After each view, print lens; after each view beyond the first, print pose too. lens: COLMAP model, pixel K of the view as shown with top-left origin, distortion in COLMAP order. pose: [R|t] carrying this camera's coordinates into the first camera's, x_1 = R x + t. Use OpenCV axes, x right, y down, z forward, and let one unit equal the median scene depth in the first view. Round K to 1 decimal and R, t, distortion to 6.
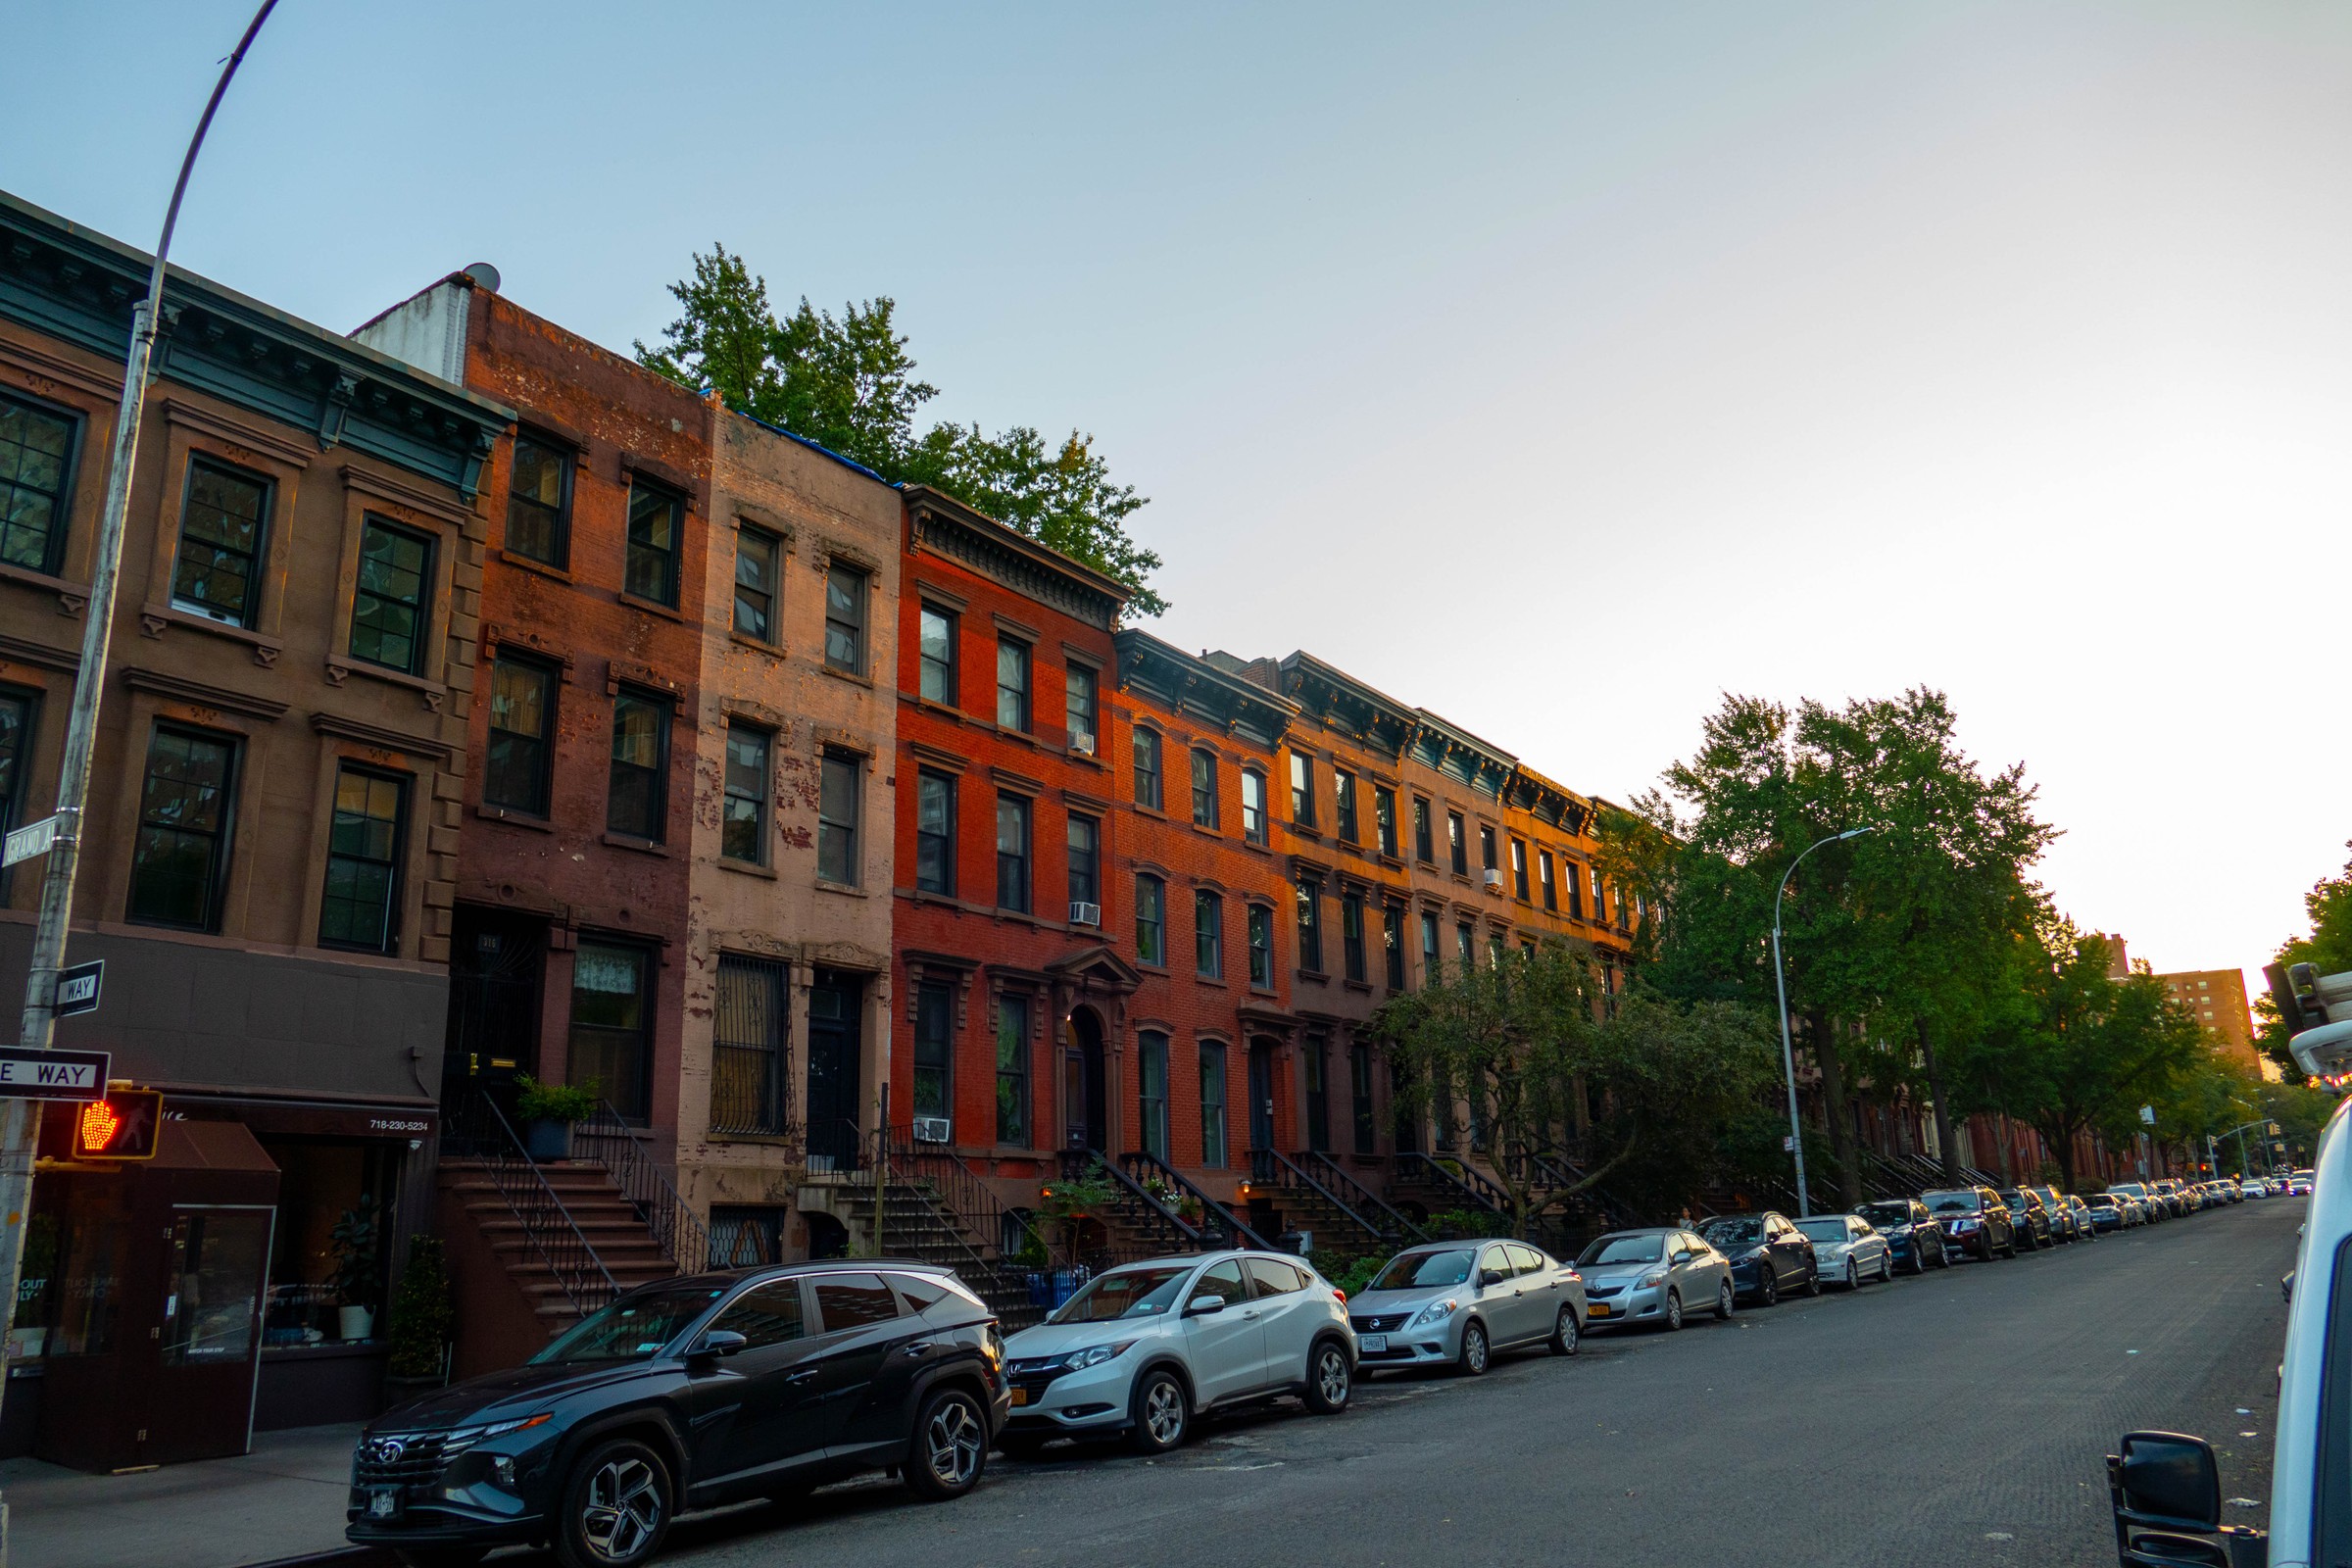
lens RADIAL K [[1712.2, 0, 1176.0], [0, 1712.2, 784.0], [0, 0, 1]] dist [-0.010318, -0.002818]
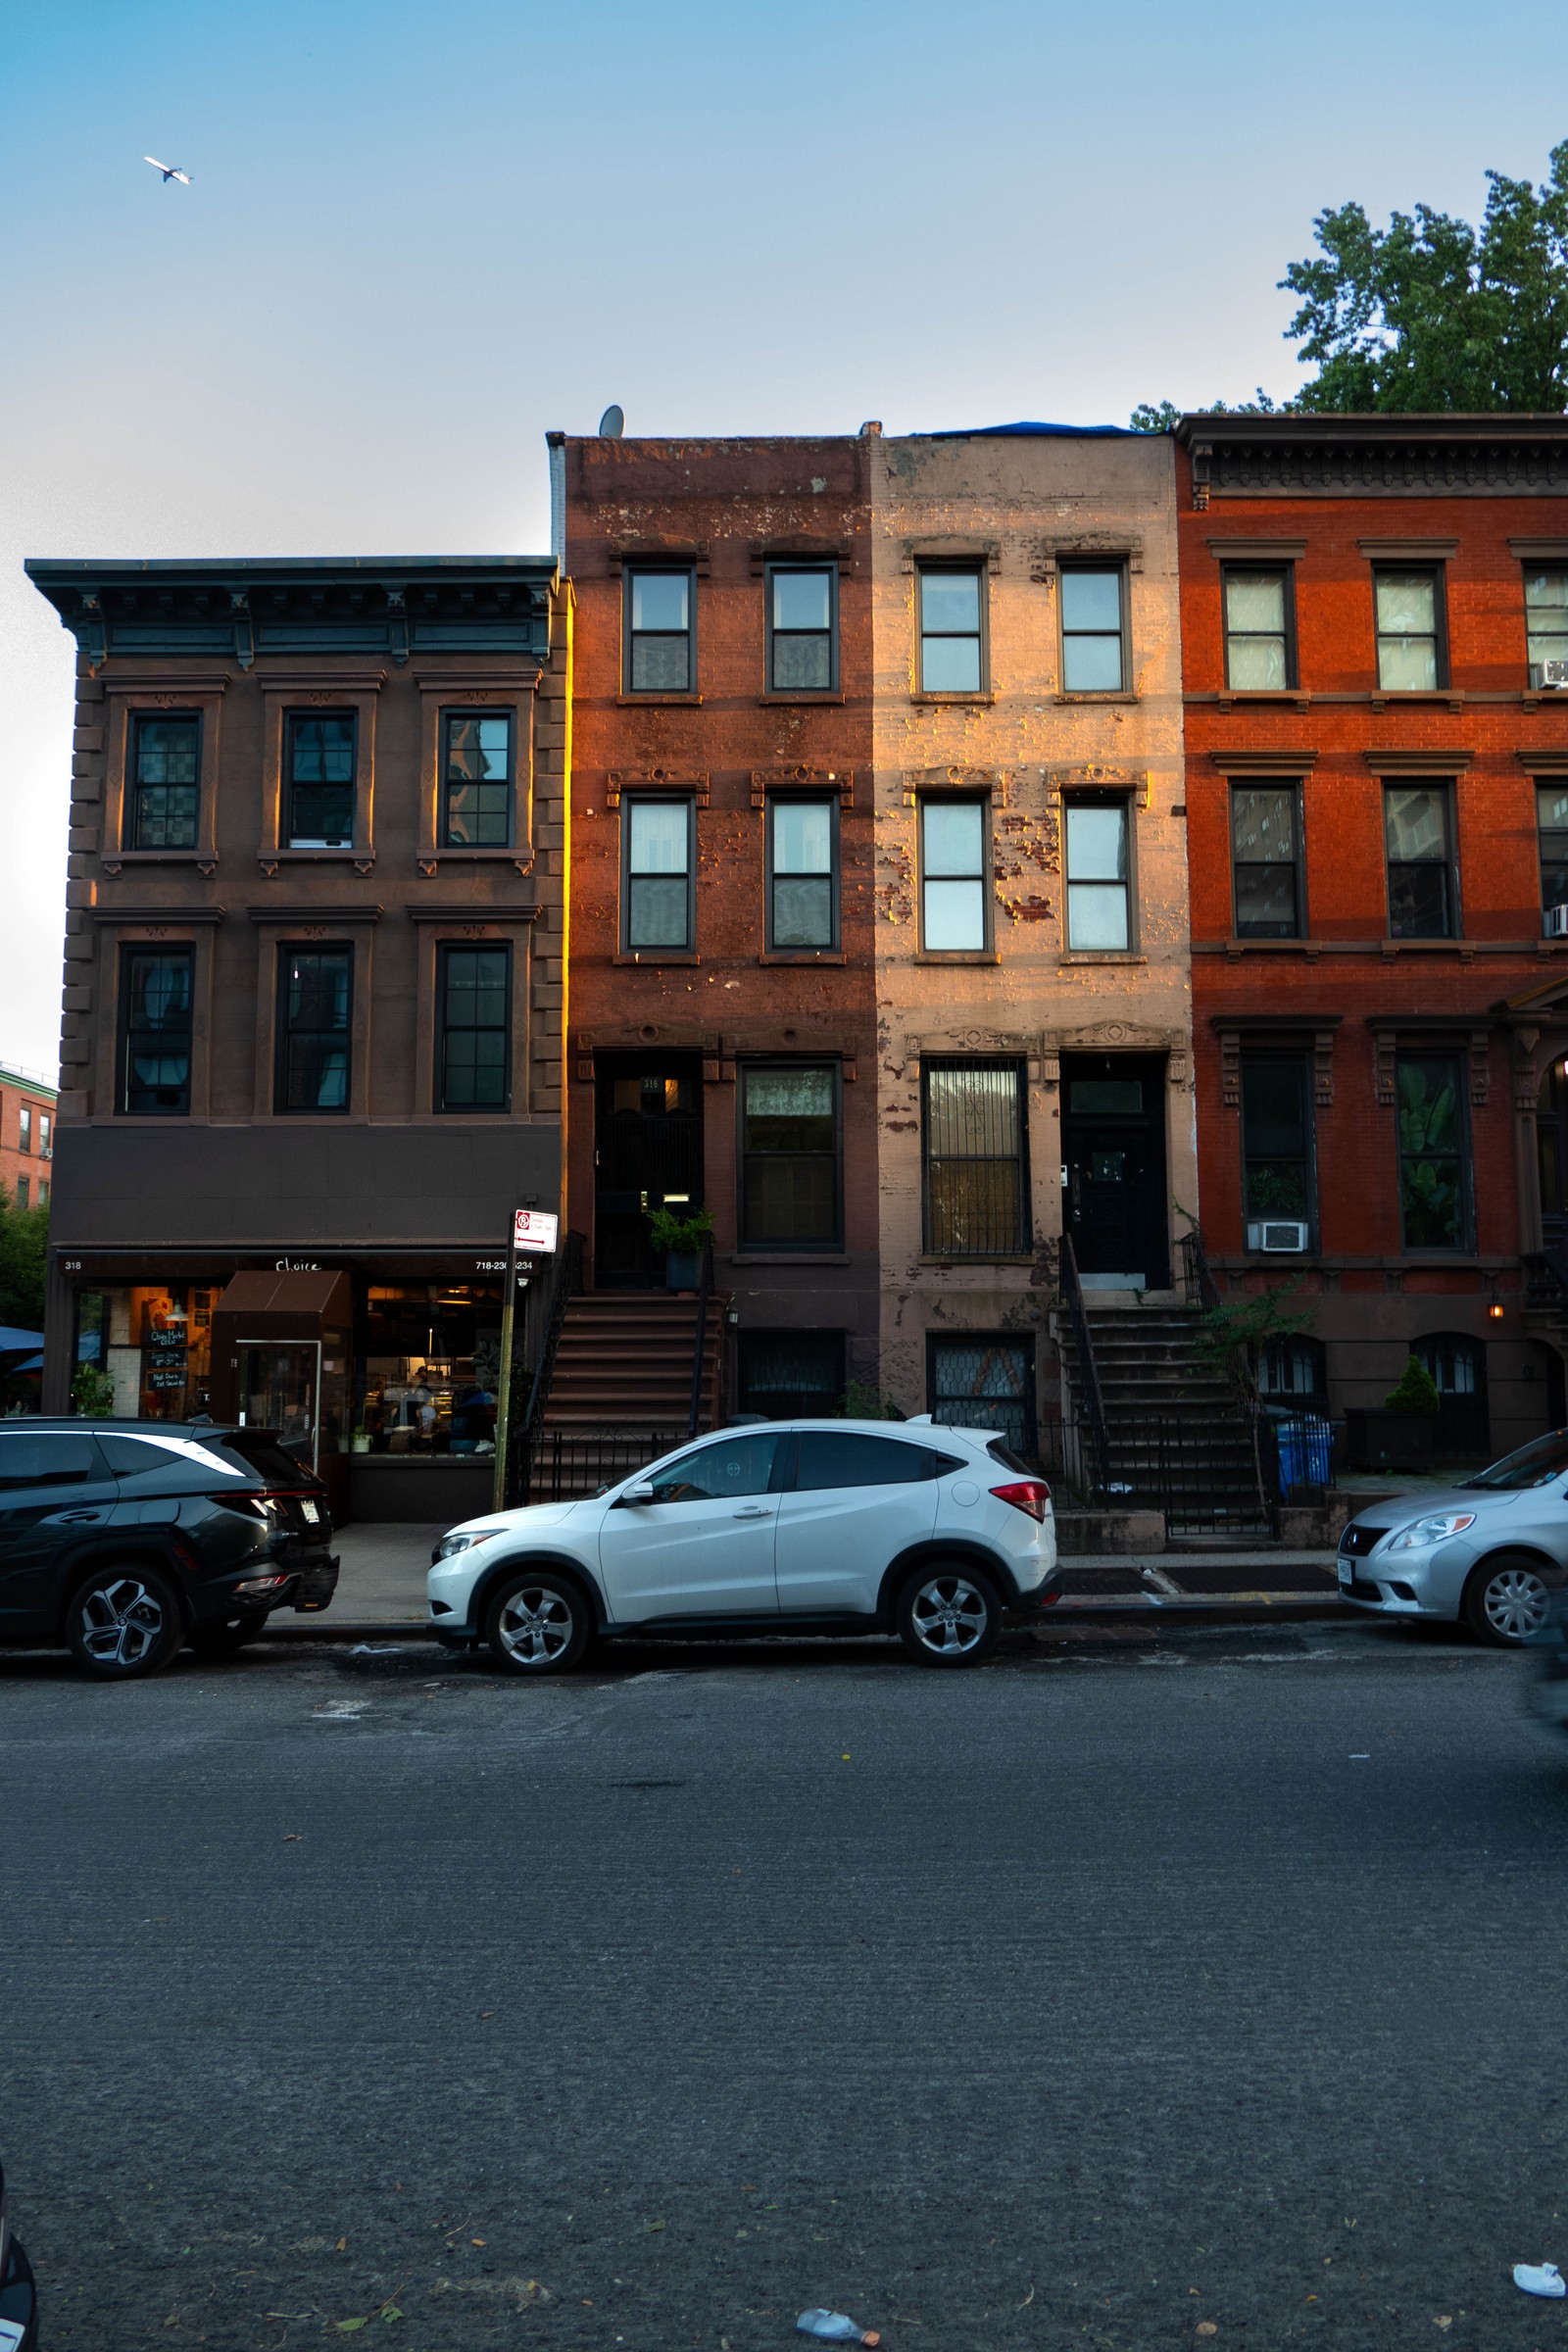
lens RADIAL K [[1712.2, 0, 784.0], [0, 1712.2, 1176.0], [0, 0, 1]] dist [-0.010318, -0.002818]
pose [[0.555769, -0.062821, -0.828960, 0.436784], [0.205031, 0.976697, 0.063444, 0.087494], [0.805657, -0.205223, 0.555698, 0.430630]]
